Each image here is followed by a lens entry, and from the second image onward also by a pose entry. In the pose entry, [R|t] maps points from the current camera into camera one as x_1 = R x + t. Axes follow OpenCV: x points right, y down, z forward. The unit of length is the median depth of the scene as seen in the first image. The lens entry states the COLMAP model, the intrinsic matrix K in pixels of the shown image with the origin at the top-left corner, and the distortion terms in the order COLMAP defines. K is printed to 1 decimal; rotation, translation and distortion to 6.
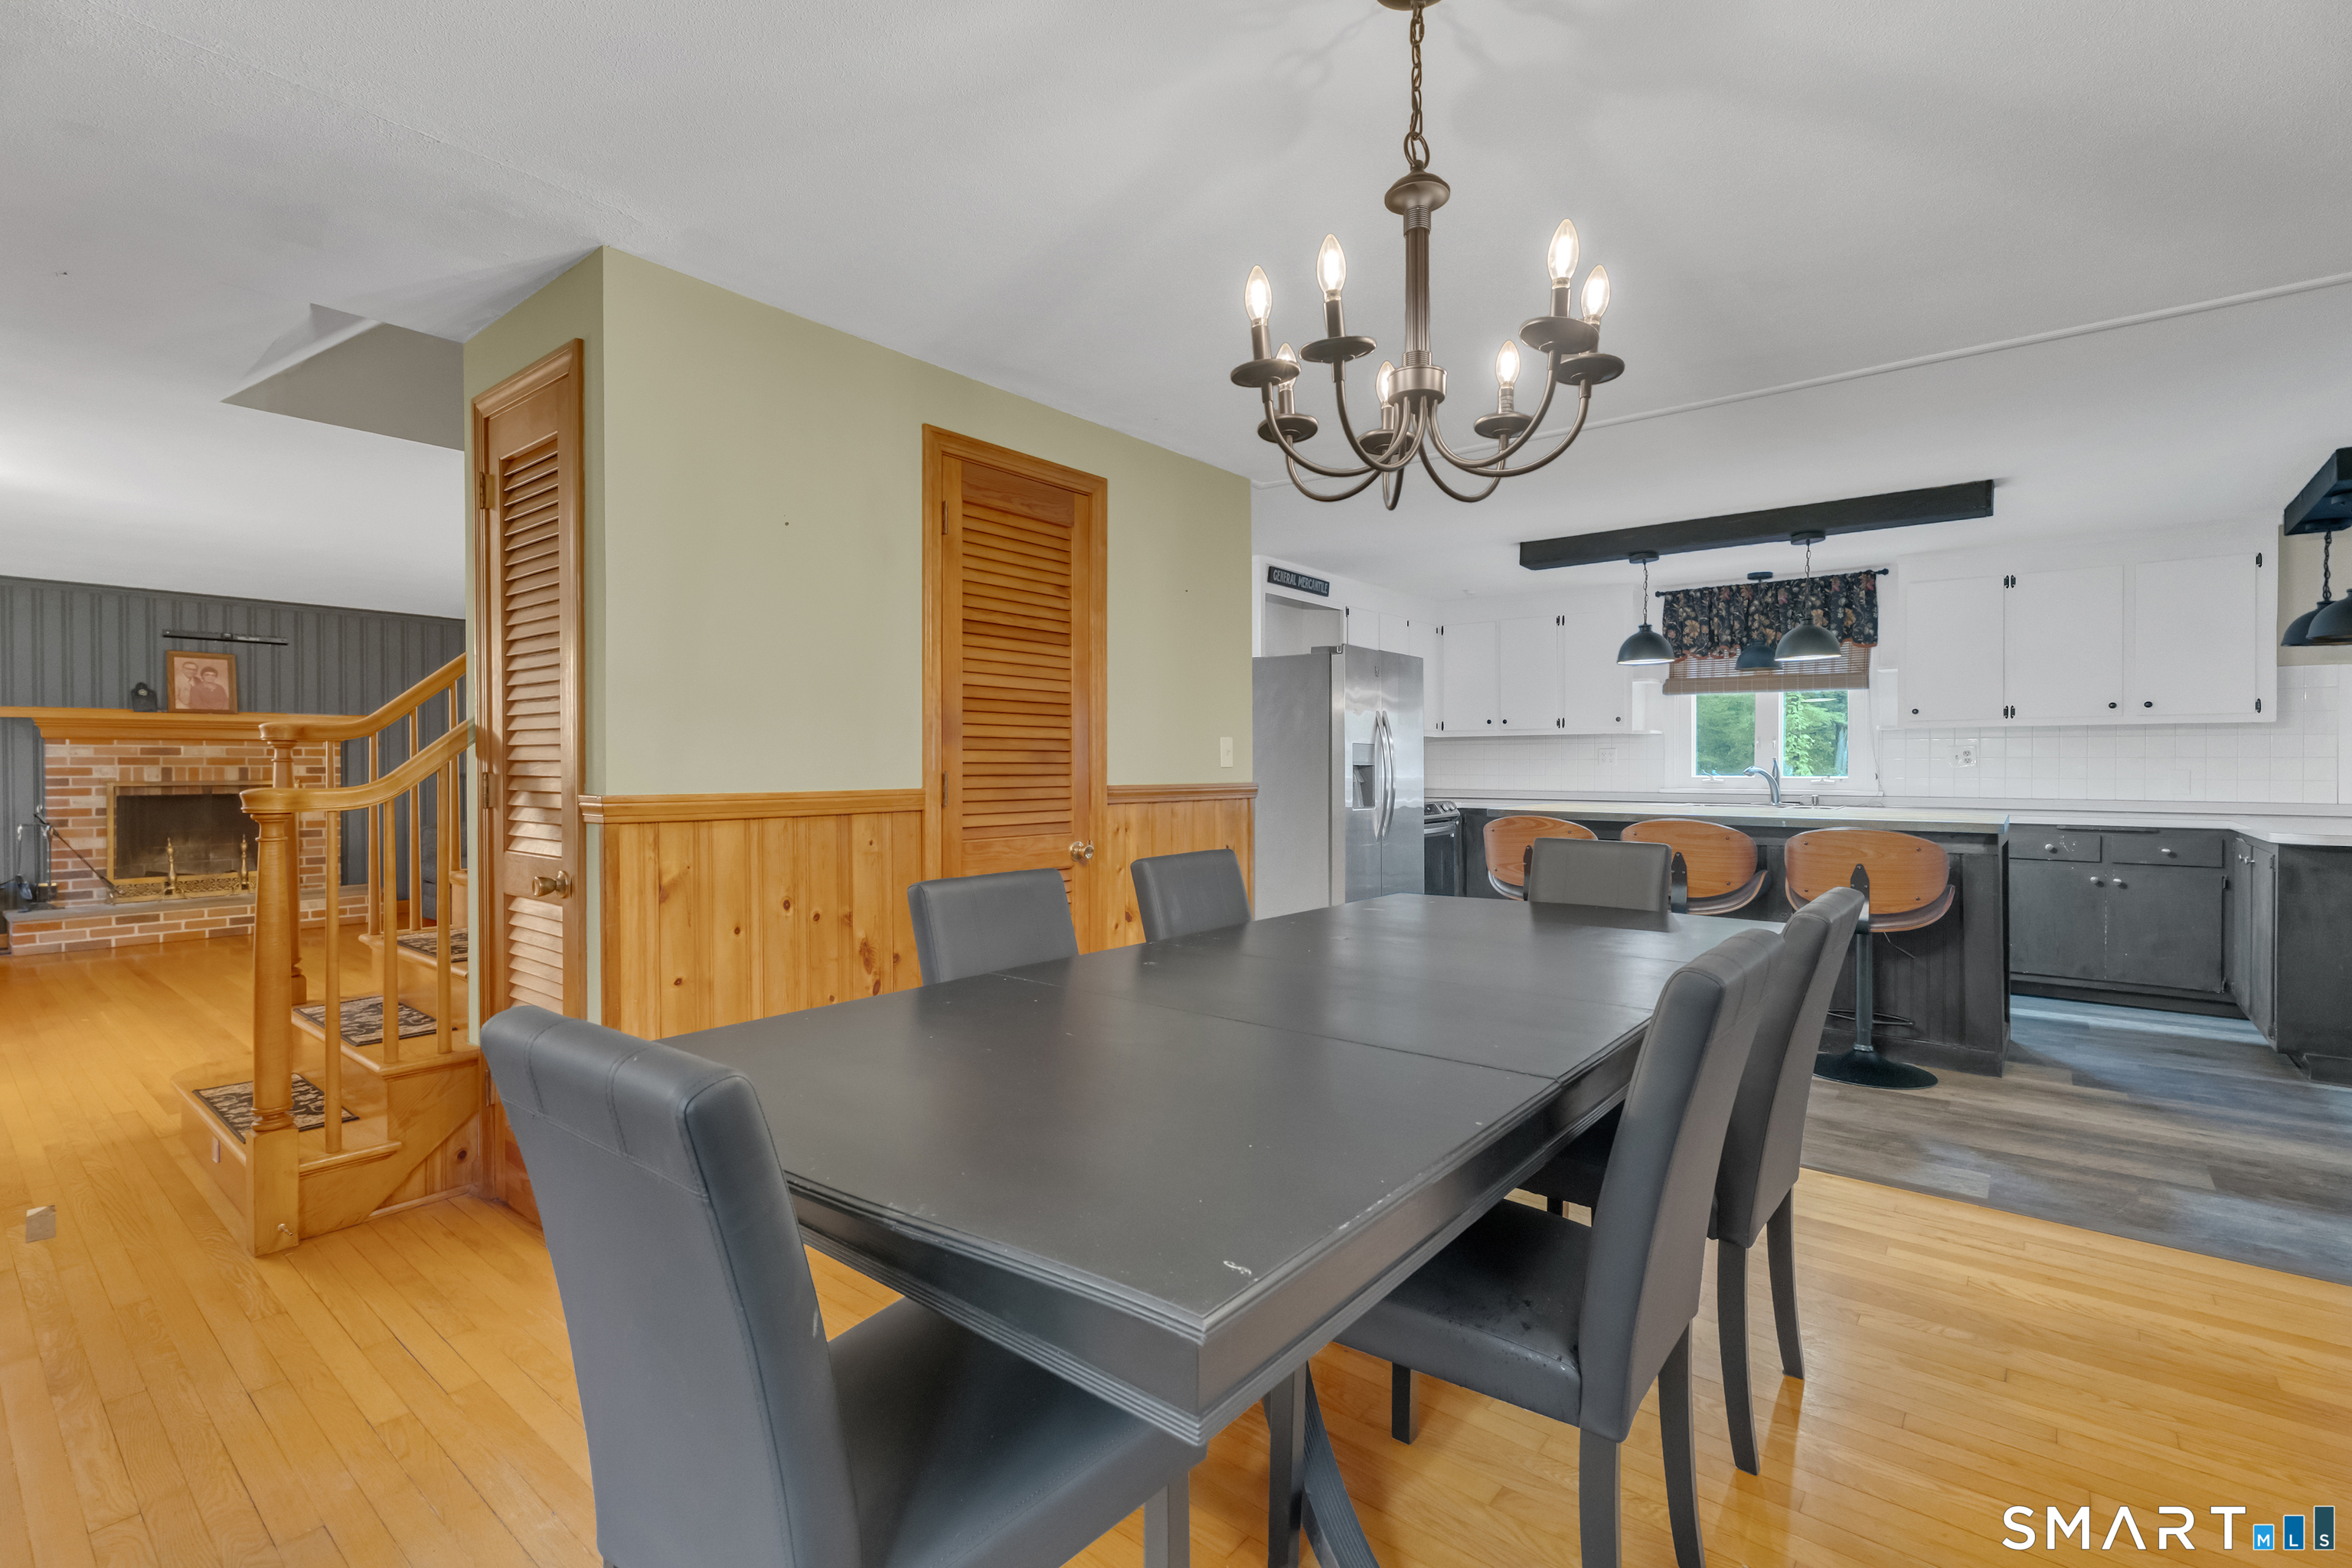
lens RADIAL K [[1064.3, 0, 1204.8], [0, 1064.3, 773.3], [0, 0, 1]] dist [-0.000780, -0.001390]
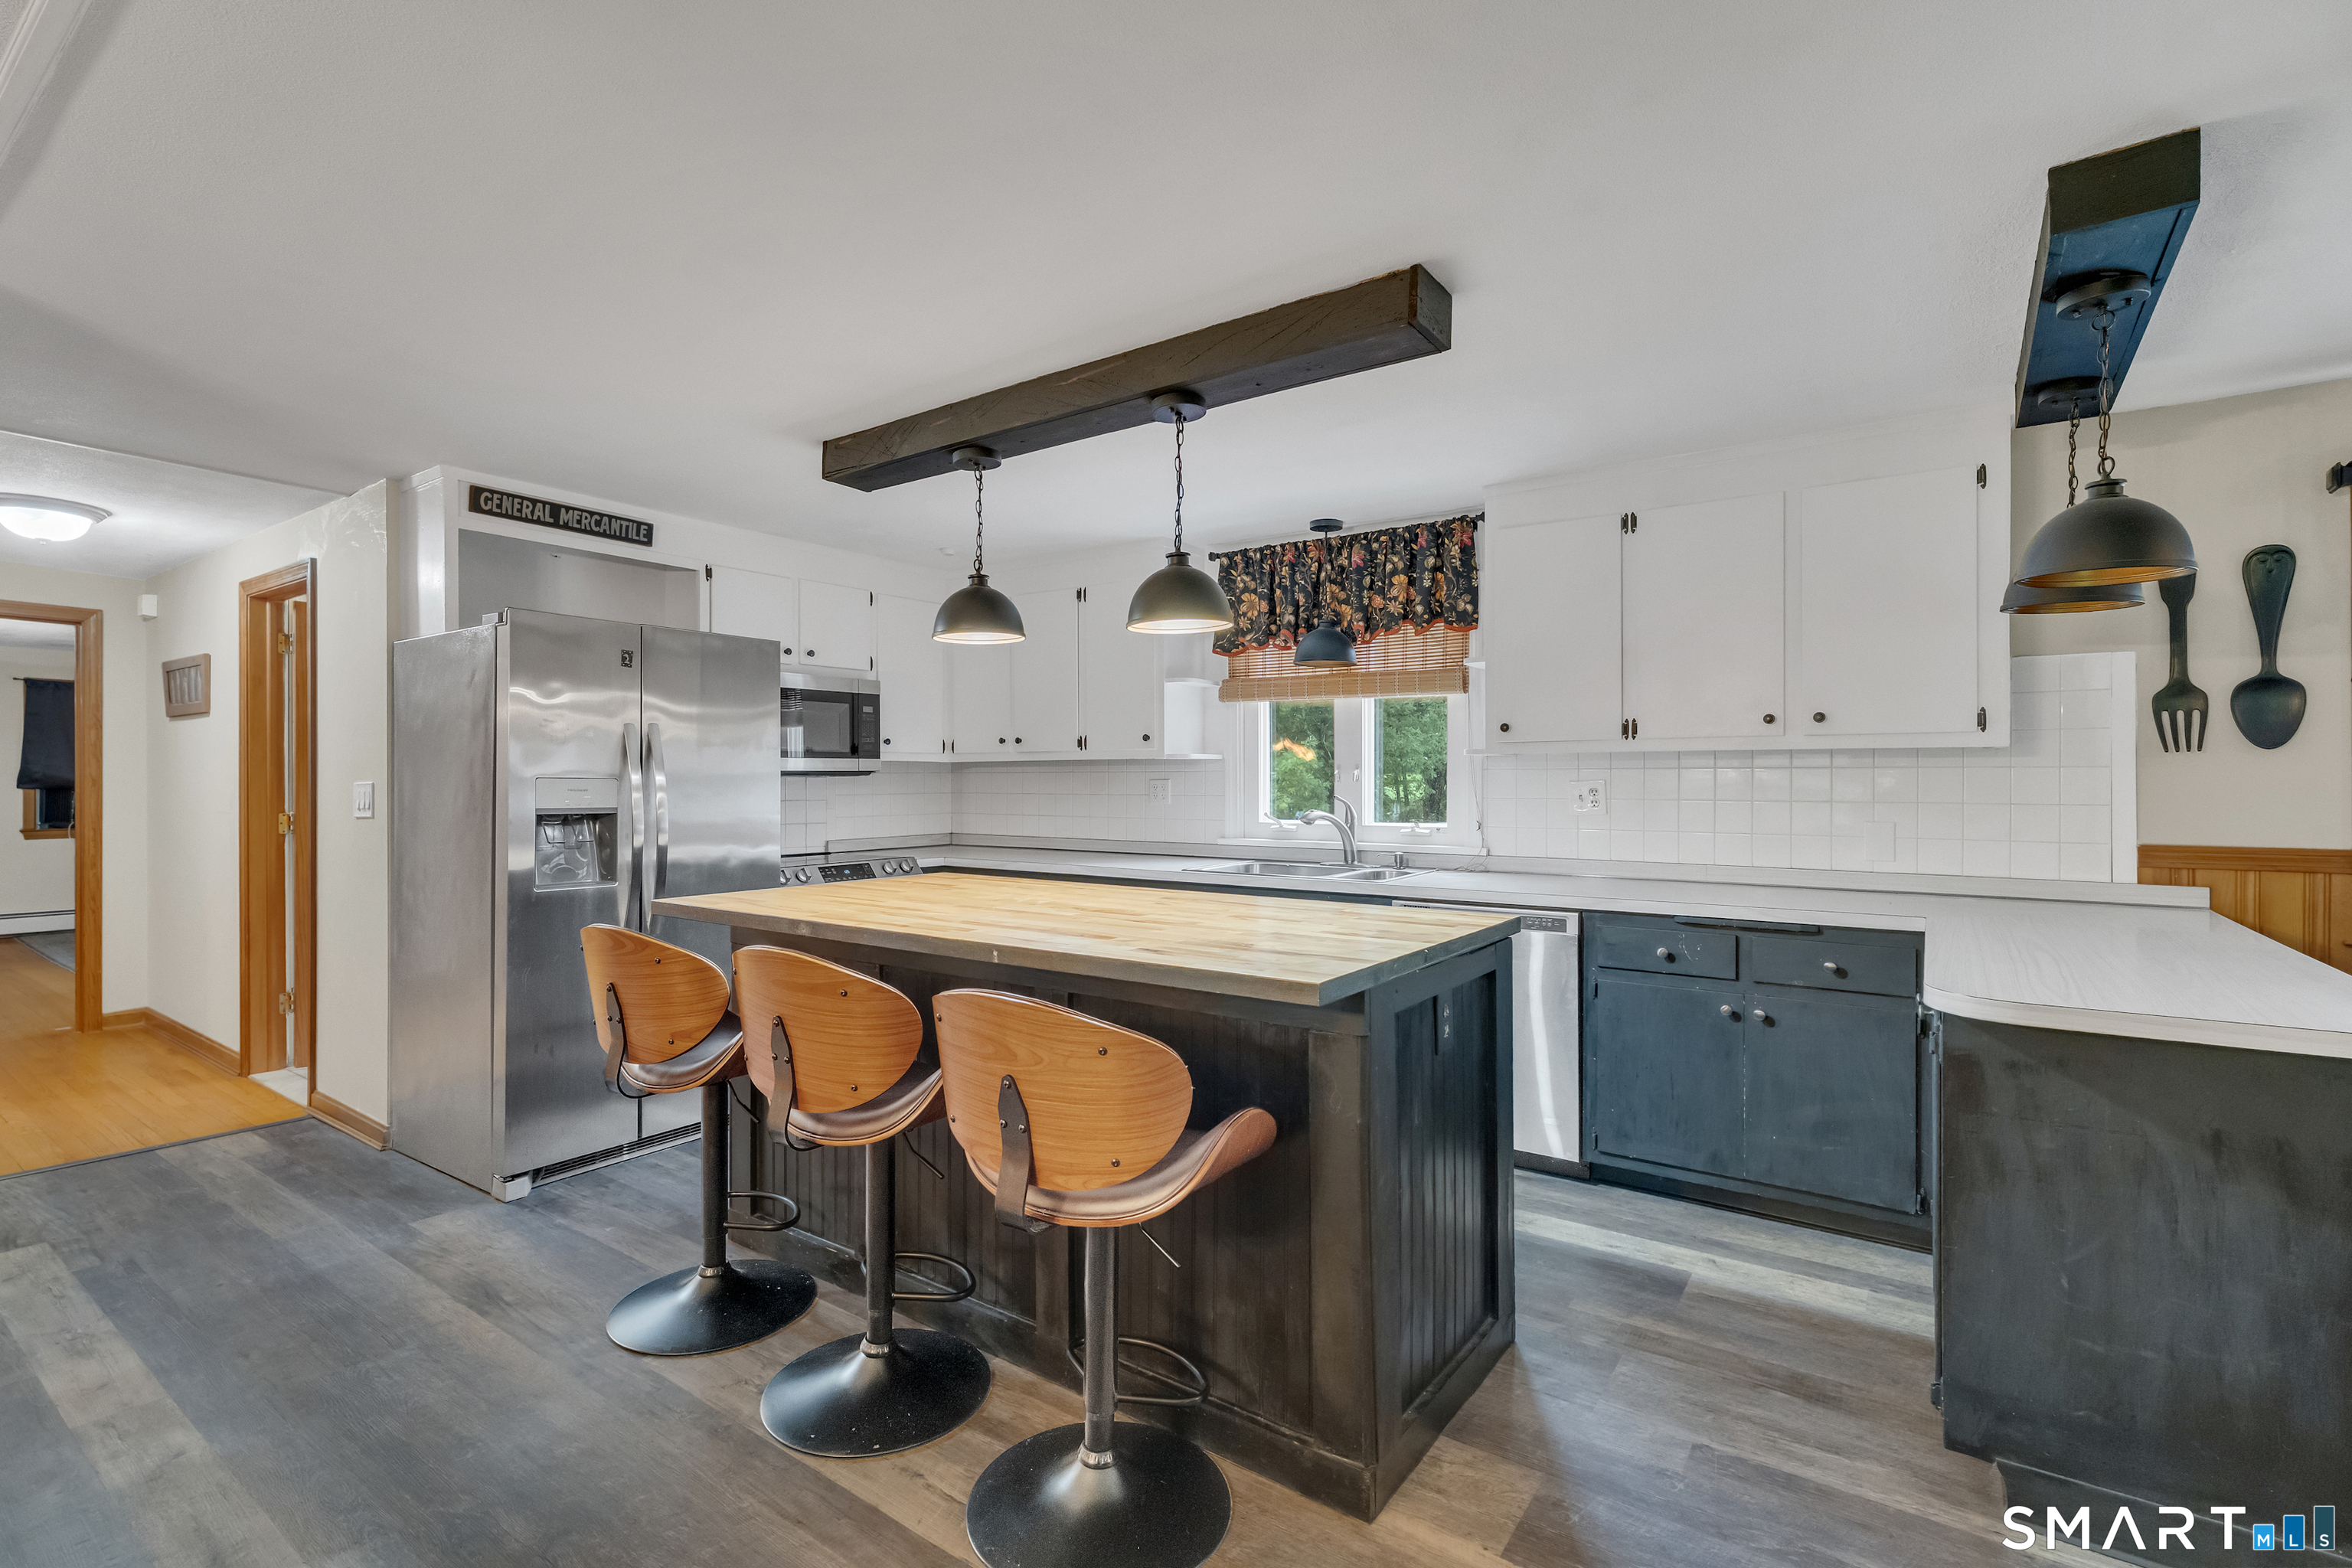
lens RADIAL K [[1051.8, 0, 1212.8], [0, 1051.8, 781.6], [0, 0, 1]] dist [0.002868, 0.000638]
pose [[0.997525, -0.000497, 0.070316, 0.417578], [0.000833, 0.999988, -0.004753, -0.021097], [-0.070313, 0.004800, 0.997513, 0.353194]]
